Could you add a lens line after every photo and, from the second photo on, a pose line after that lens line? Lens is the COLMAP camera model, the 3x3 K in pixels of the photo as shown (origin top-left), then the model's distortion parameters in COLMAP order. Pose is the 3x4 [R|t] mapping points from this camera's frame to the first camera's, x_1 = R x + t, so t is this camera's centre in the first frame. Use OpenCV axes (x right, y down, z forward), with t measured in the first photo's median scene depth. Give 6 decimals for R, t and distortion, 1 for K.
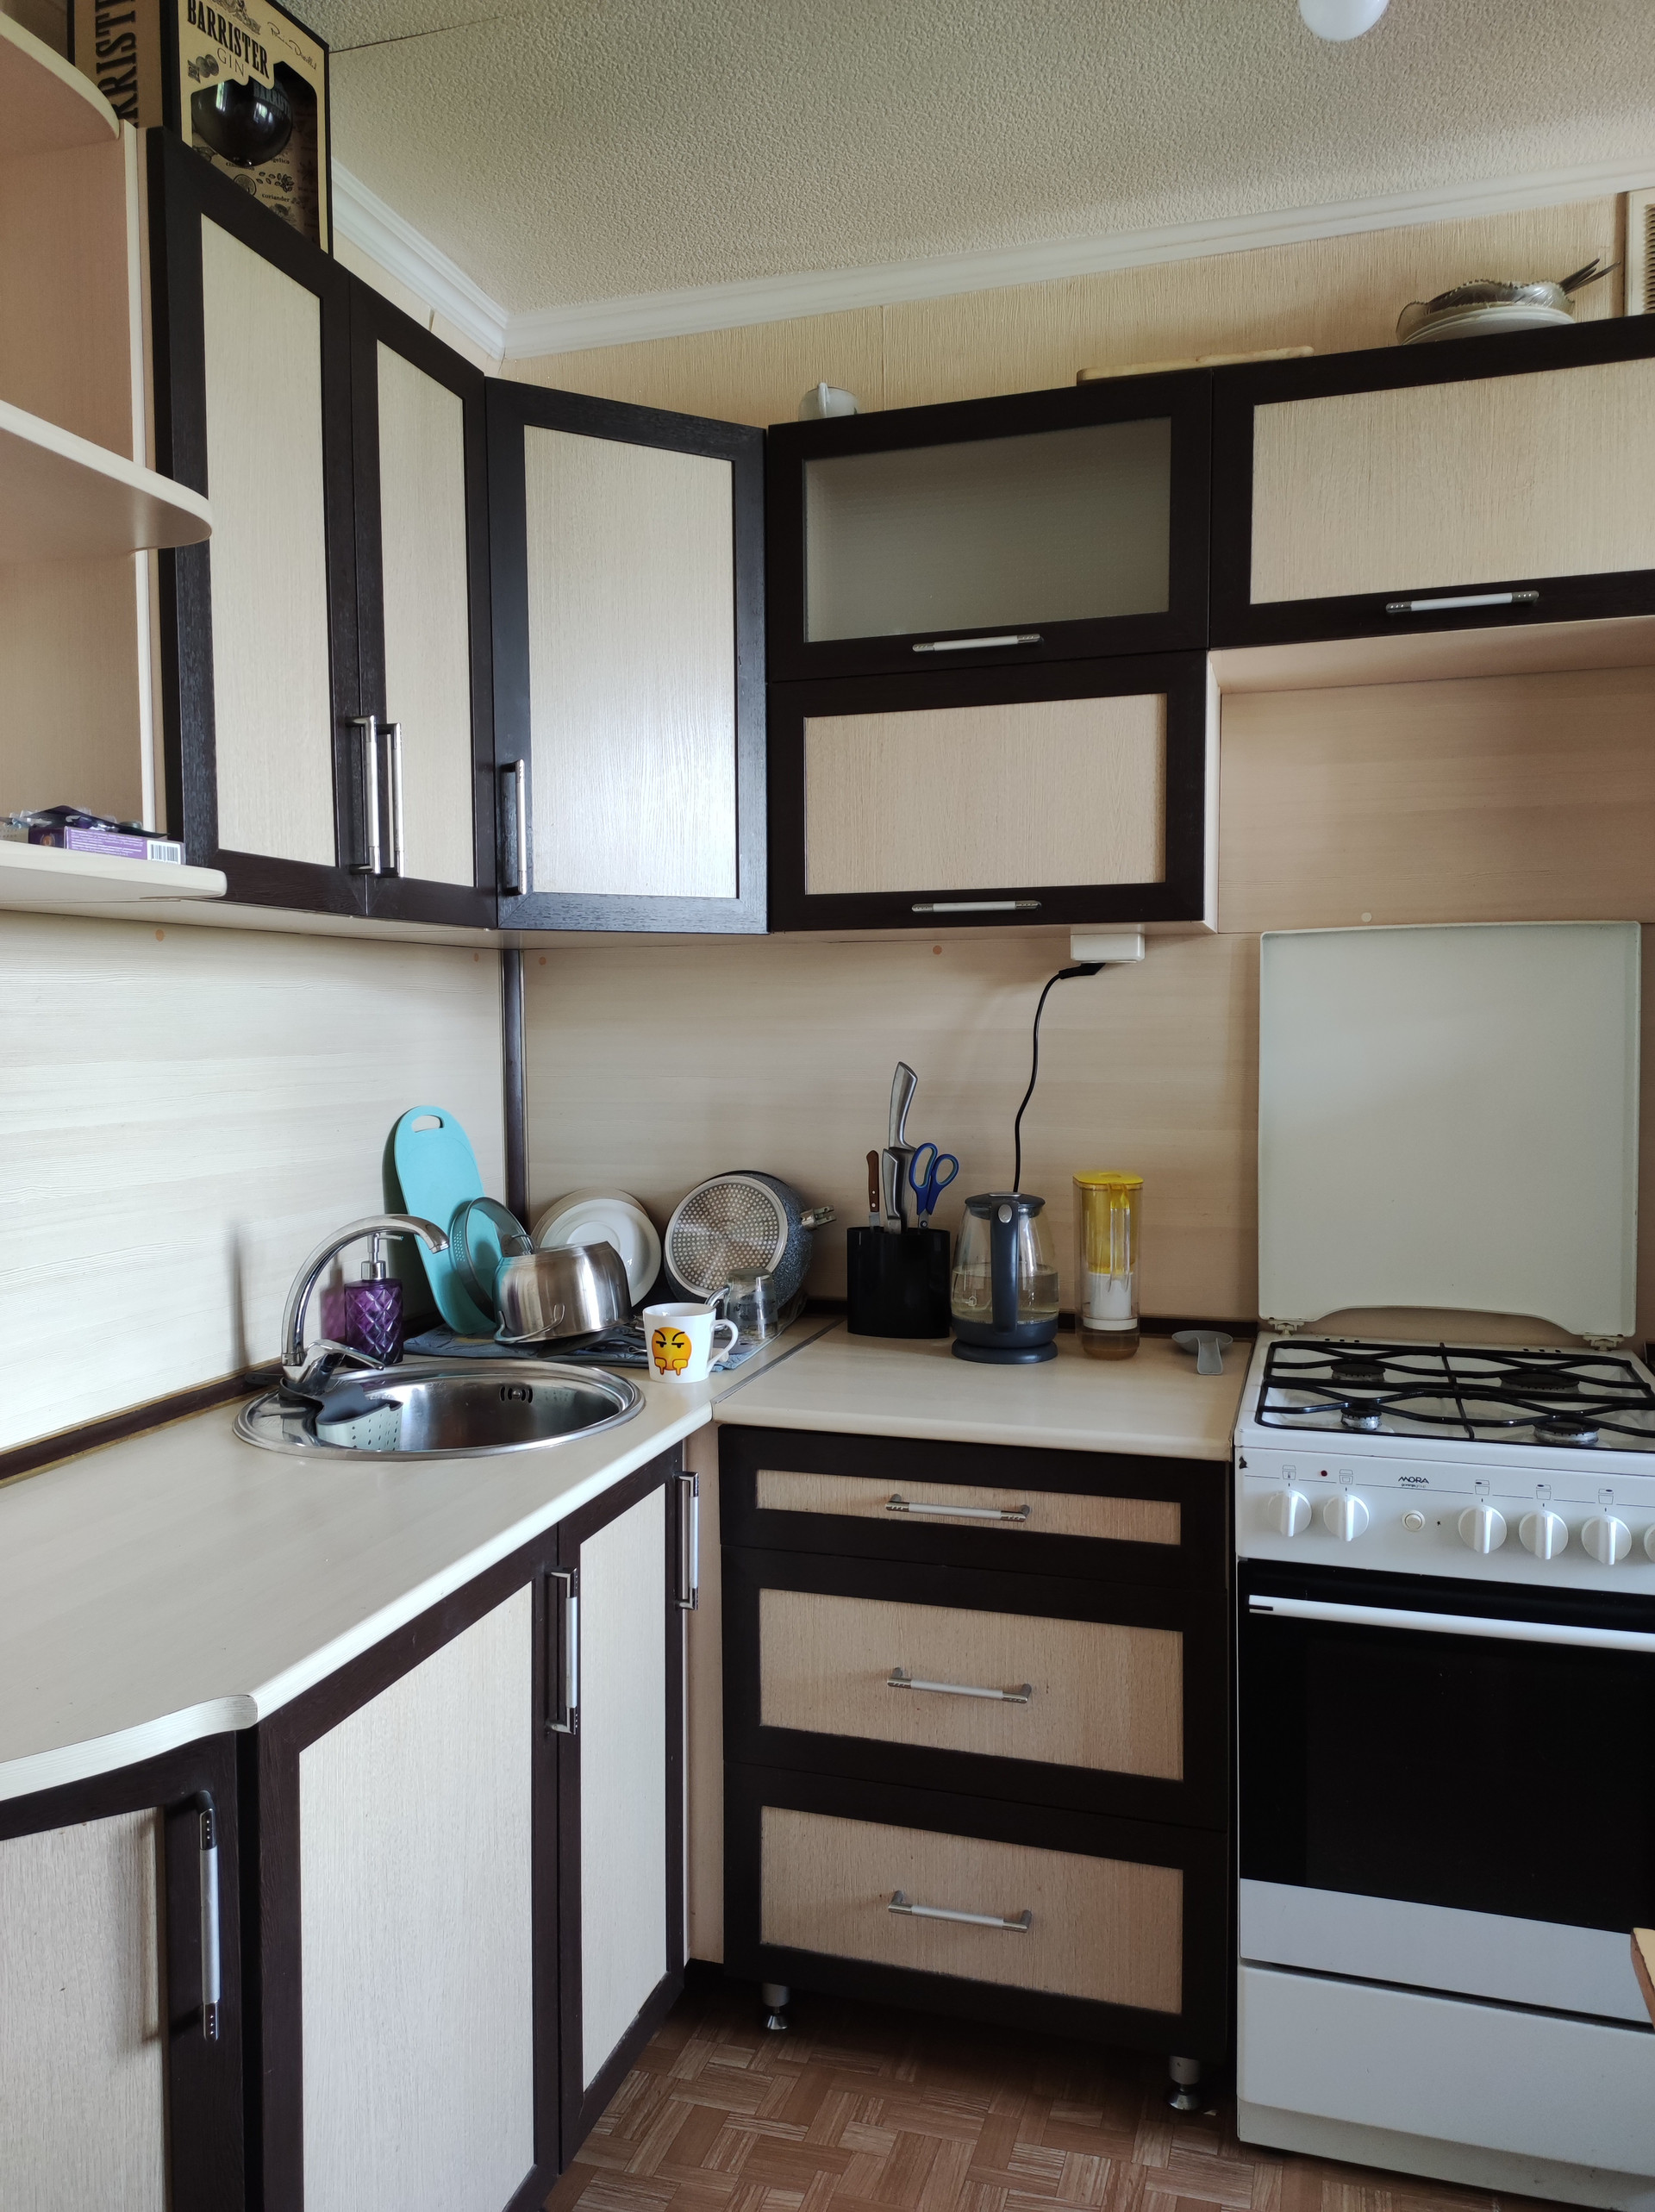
lens RADIAL K [[1619.3, 0, 826.7], [0, 1619.3, 1112.4], [0, 0, 1]] dist [0.107794, -0.106717]
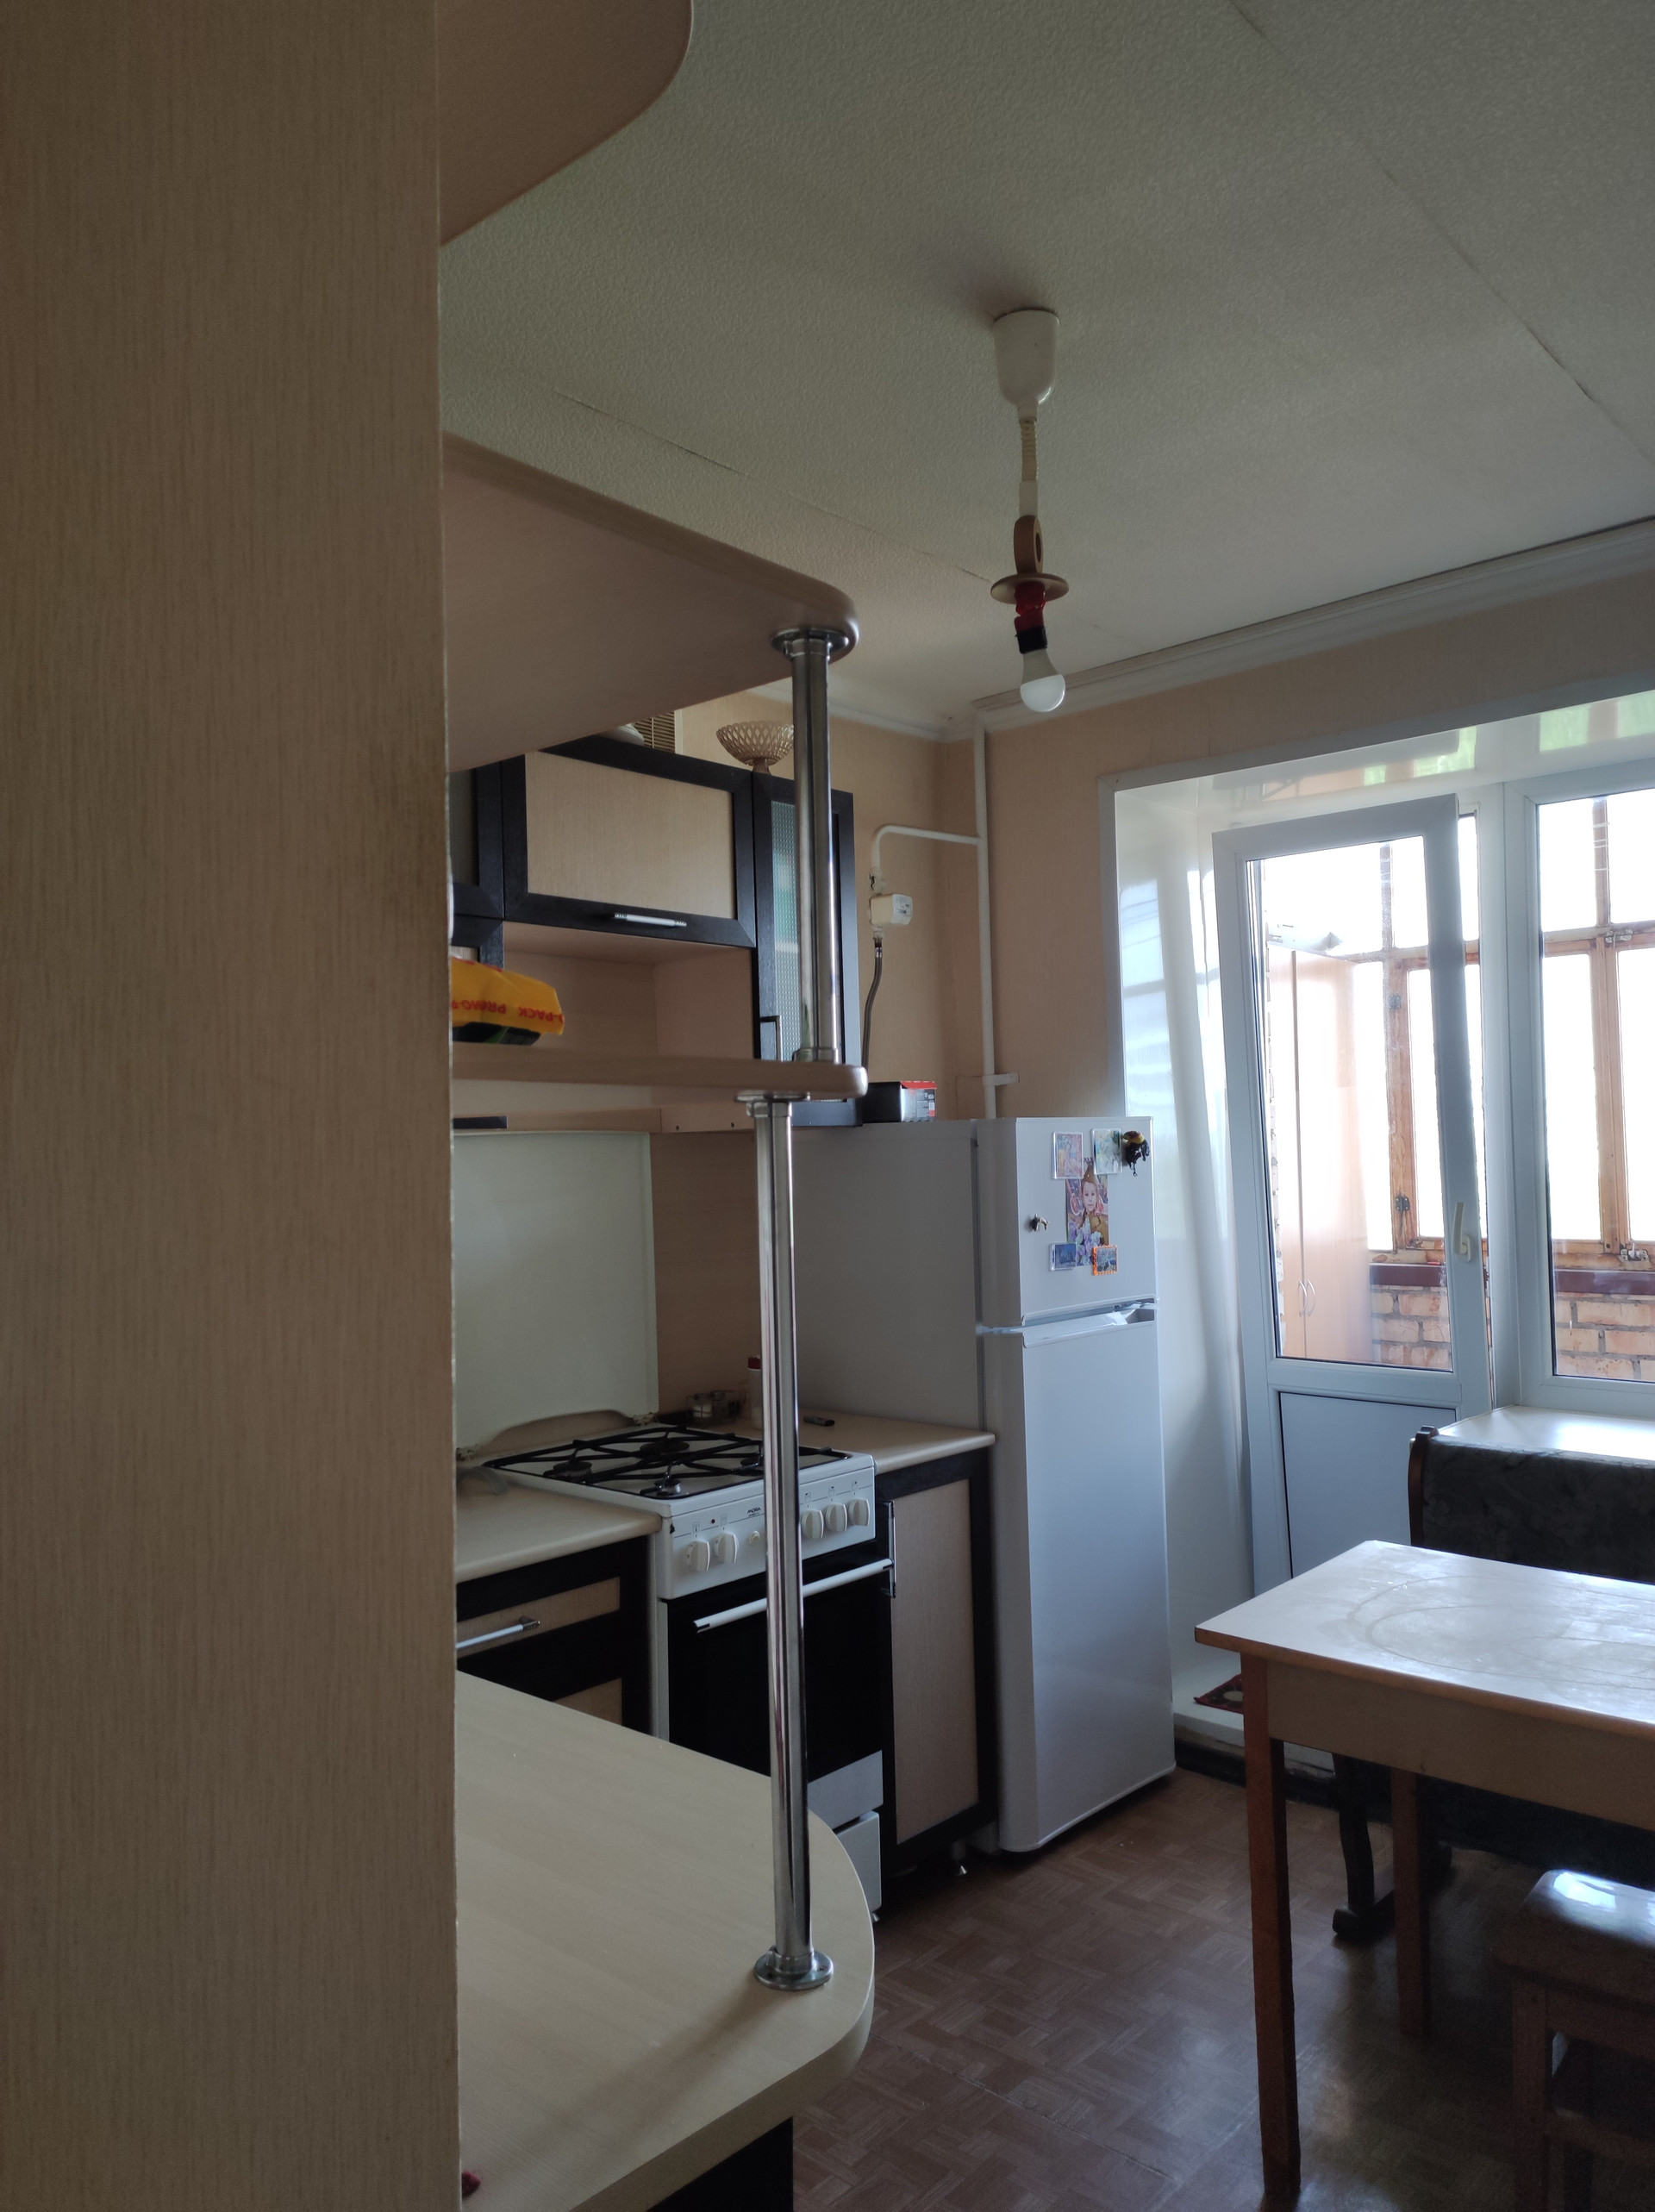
lens RADIAL K [[1619.3, 0, 826.7], [0, 1619.3, 1112.4], [0, 0, 1]] dist [0.107794, -0.106717]
pose [[0.421026, 0.020351, 0.906820, -0.898120], [0.067303, 0.996291, -0.053606, -0.050220], [-0.904548, 0.083601, 0.418094, 0.263477]]
